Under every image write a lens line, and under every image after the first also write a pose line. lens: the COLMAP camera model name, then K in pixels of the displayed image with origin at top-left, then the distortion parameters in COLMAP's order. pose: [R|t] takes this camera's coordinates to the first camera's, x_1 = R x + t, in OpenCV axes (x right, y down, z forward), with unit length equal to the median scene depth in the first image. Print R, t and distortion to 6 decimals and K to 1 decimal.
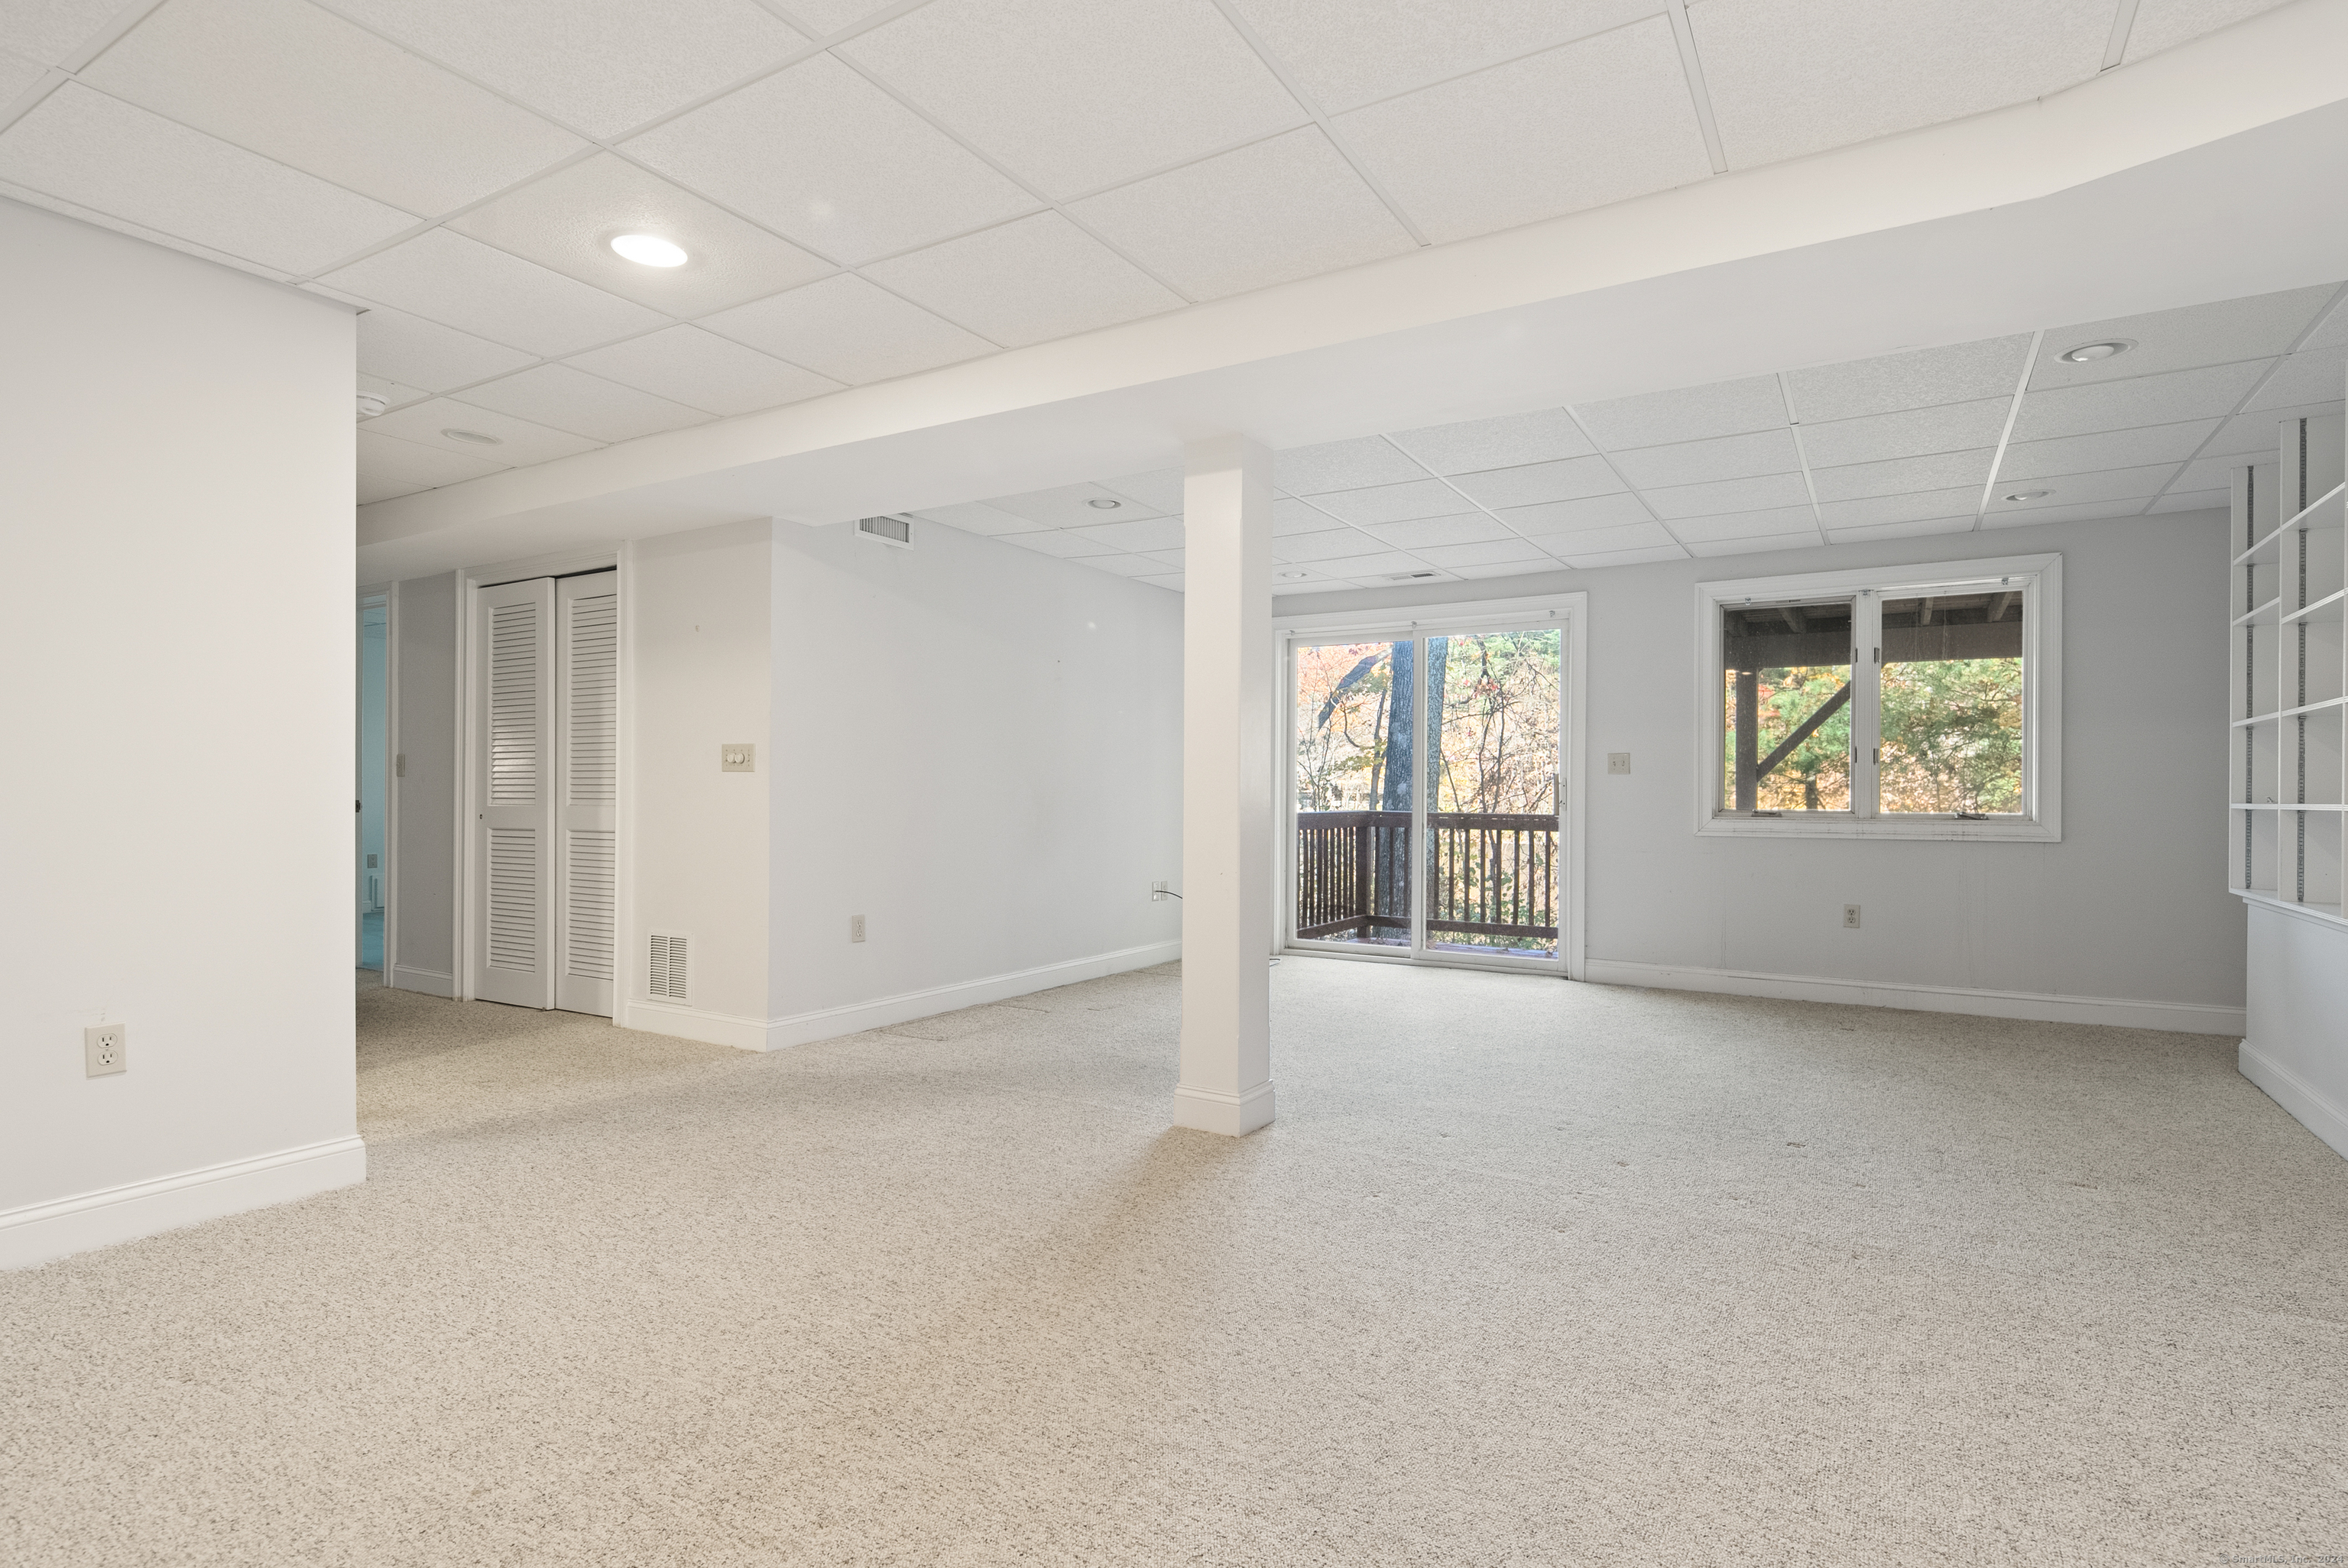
lens RADIAL K [[1158.6, 0, 1180.3], [0, 1158.6, 786.1], [0, 0, 1]] dist [0.005323, -0.004815]
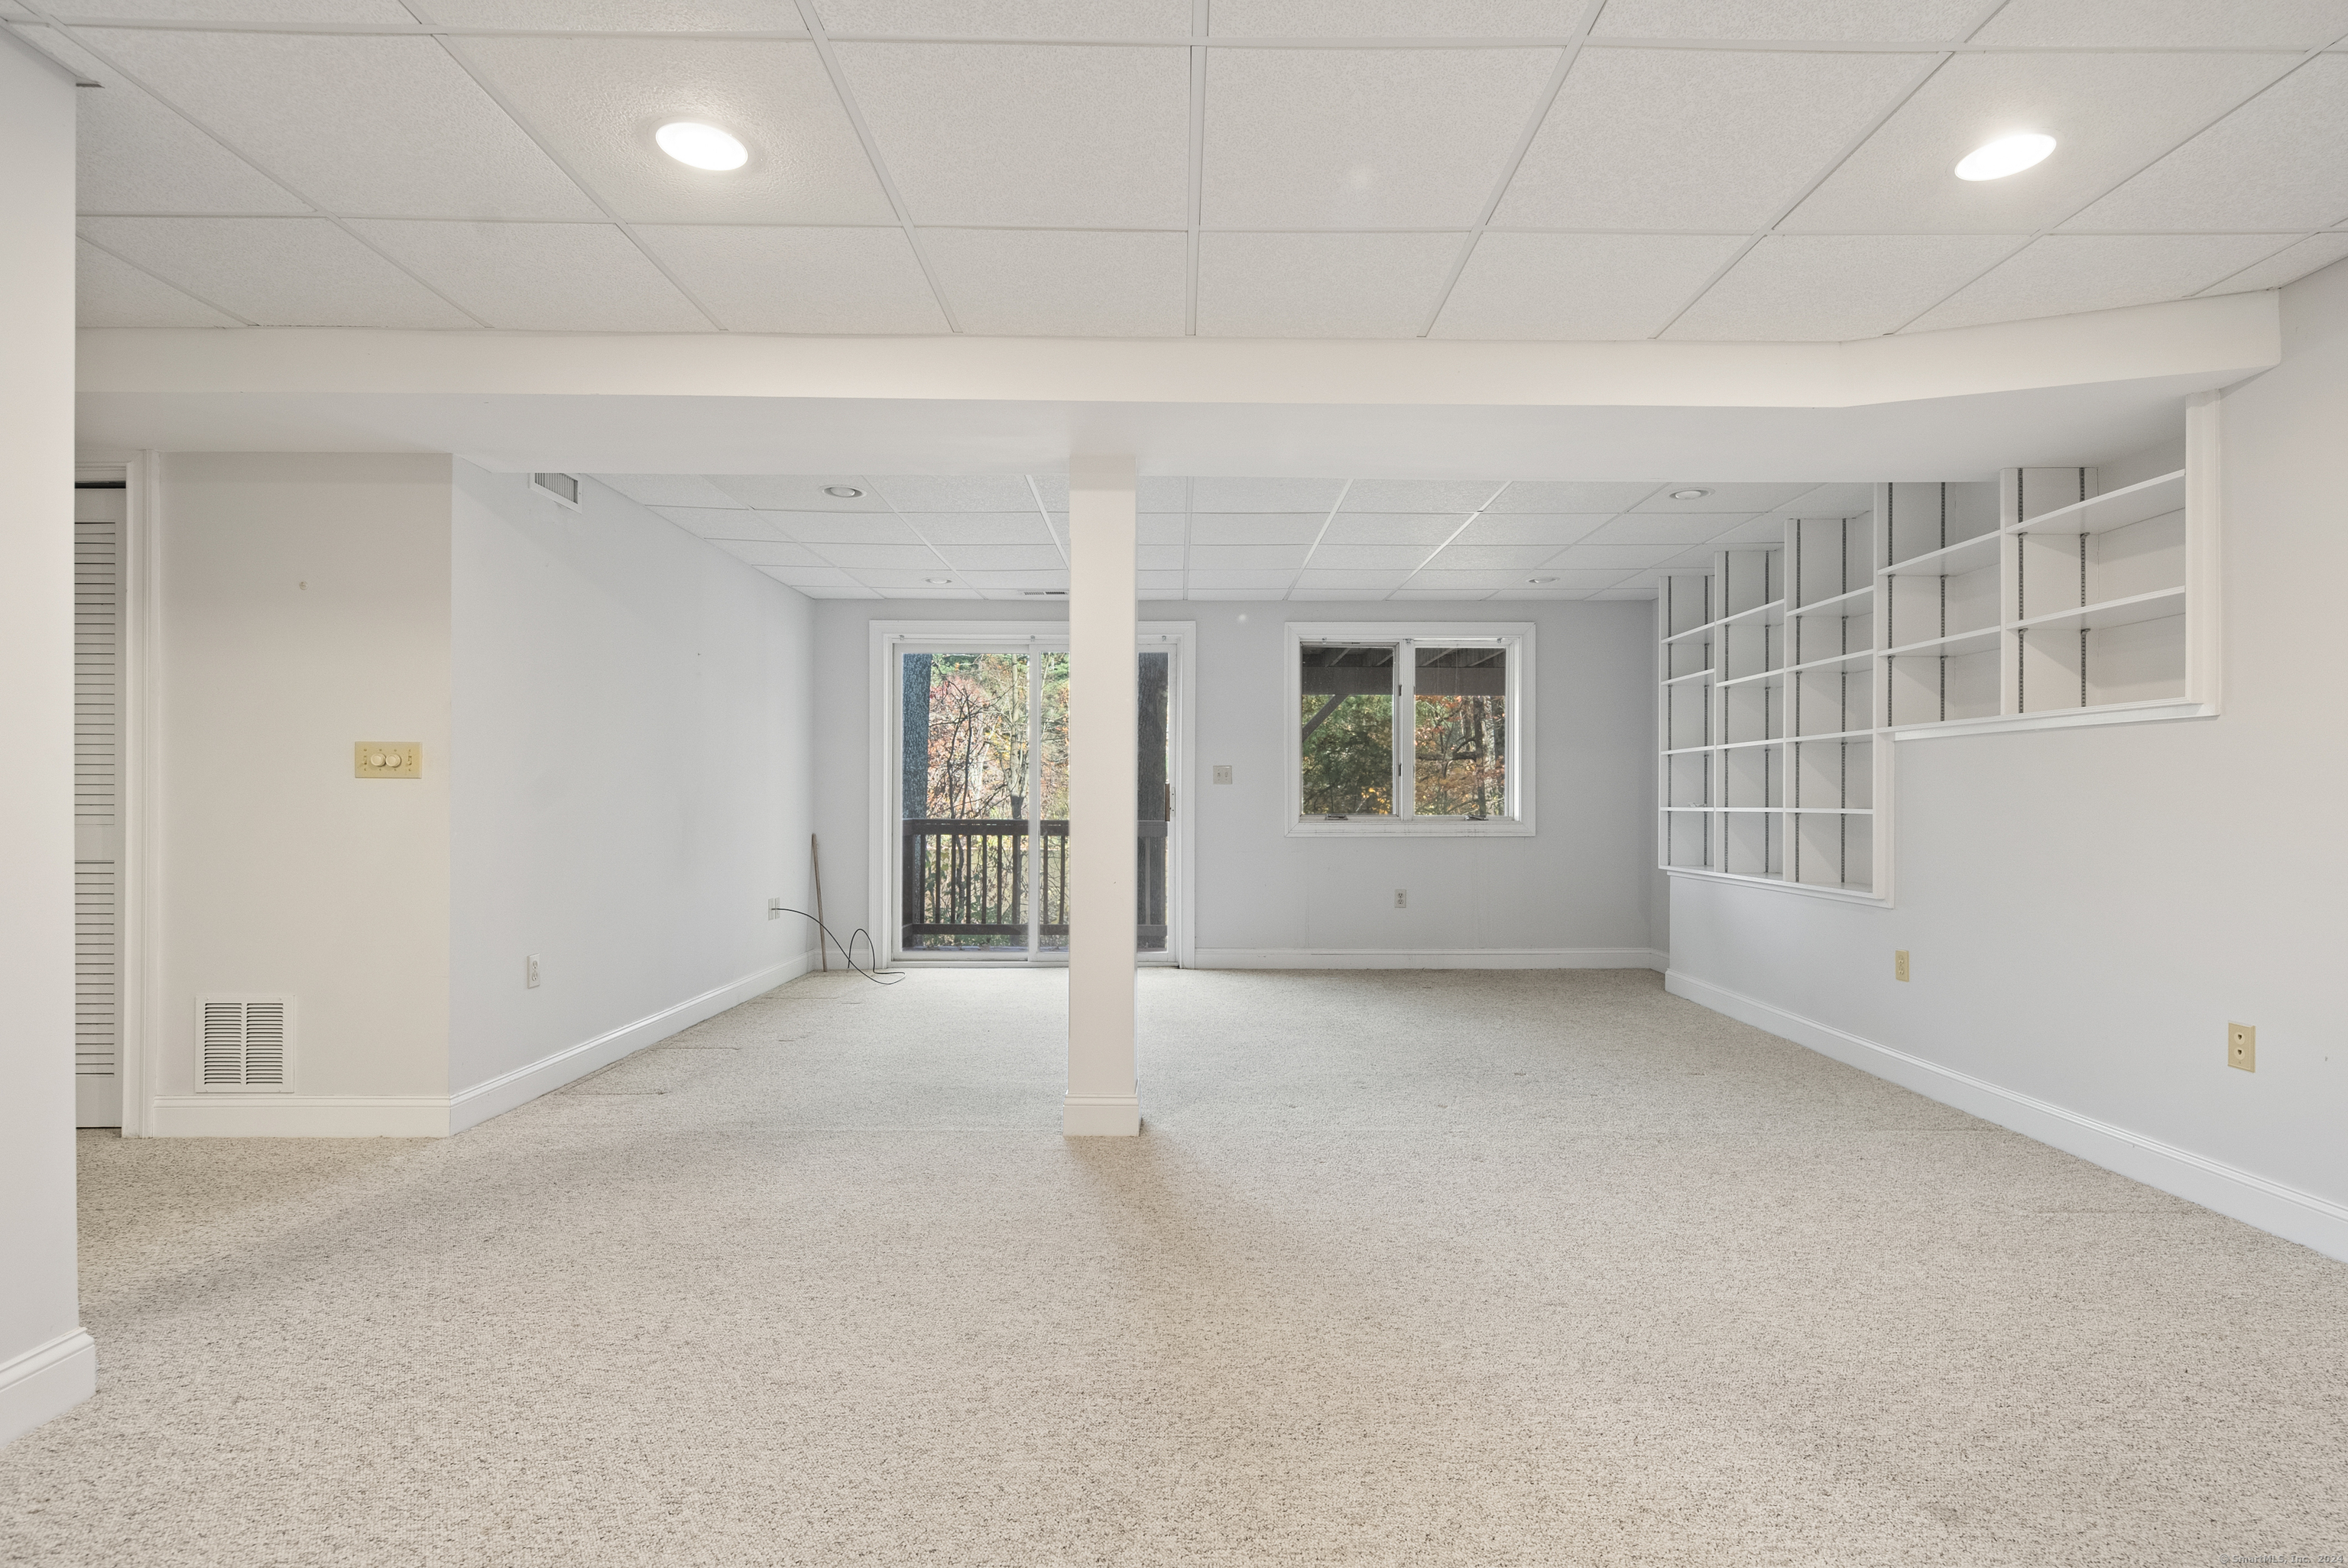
lens RADIAL K [[1158.6, 0, 1177.1], [0, 1158.6, 793.7], [0, 0, 1]] dist [0.005323, -0.004815]
pose [[0.852371, -0.000192, 0.522938, -0.447001], [-0.000846, 0.999998, 0.001746, -0.004897], [-0.522938, -0.001931, 0.852369, 0.095459]]
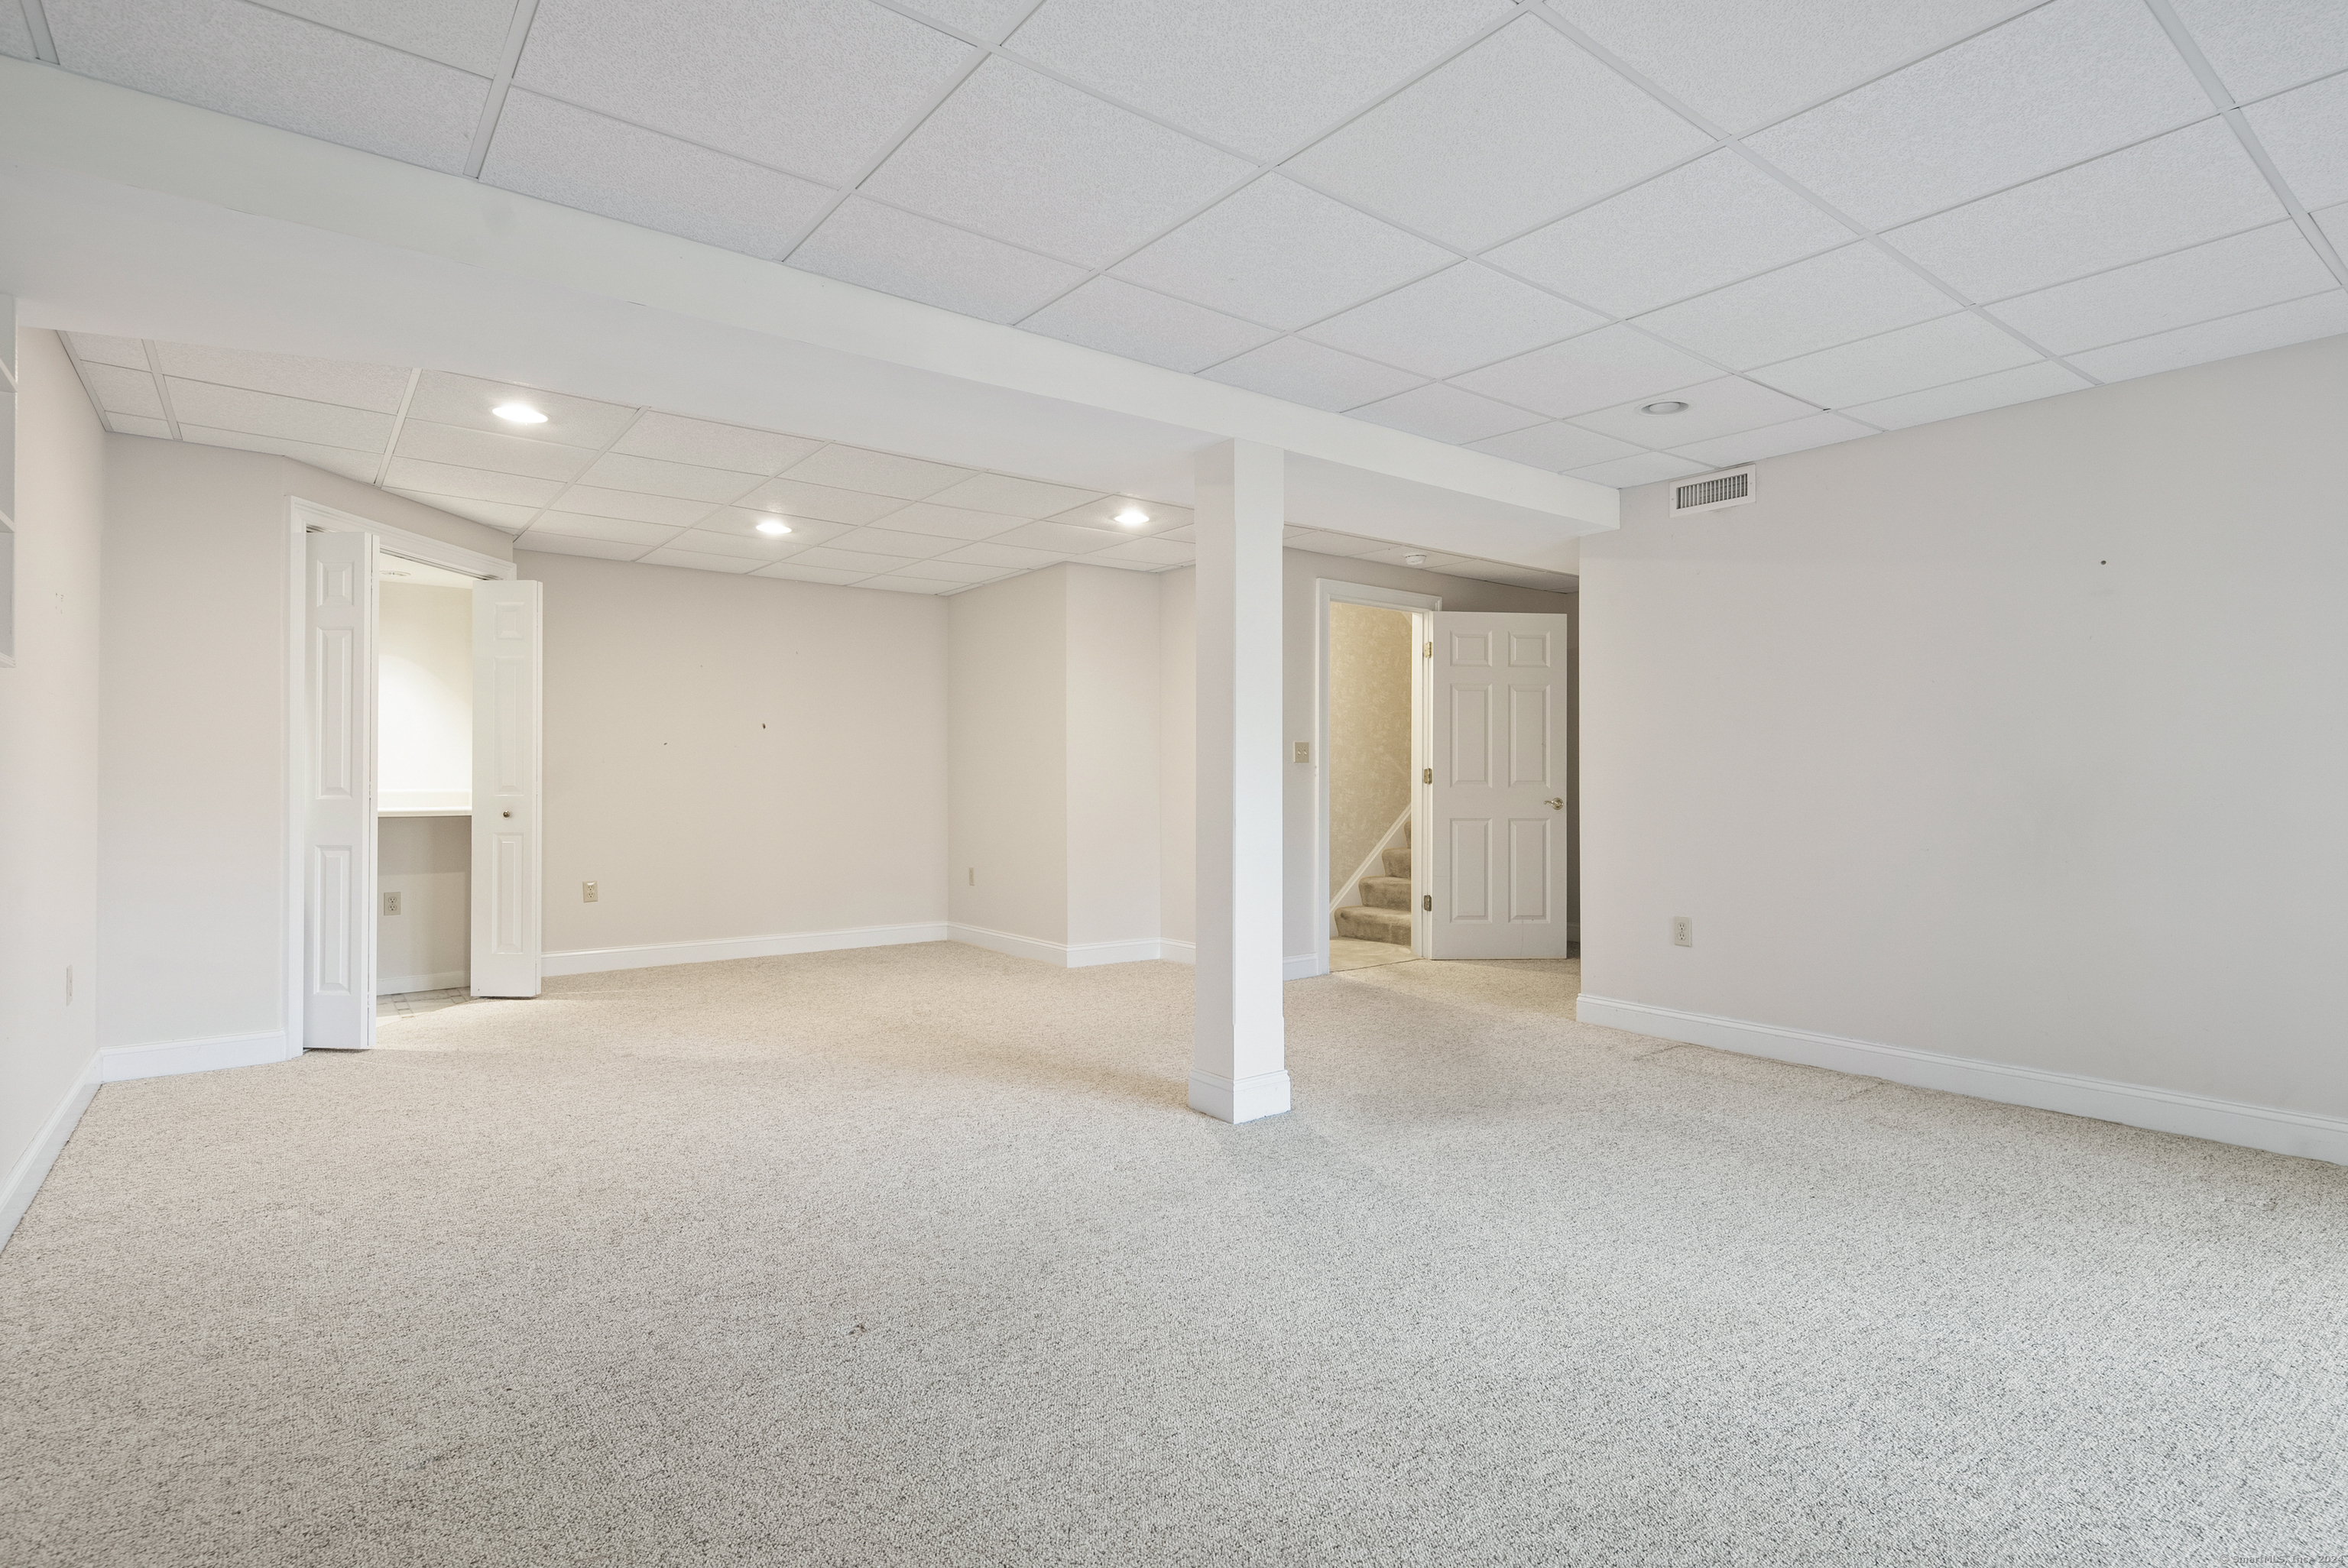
lens RADIAL K [[1158.6, 0, 1228.7], [0, 1158.6, 781.2], [0, 0, 1]] dist [0.005323, -0.004815]
pose [[-0.327498, -0.003685, -0.944845, 1.024106], [0.004588, 0.999974, -0.005490, 0.006092], [0.944841, -0.006133, -0.327473, 1.344244]]
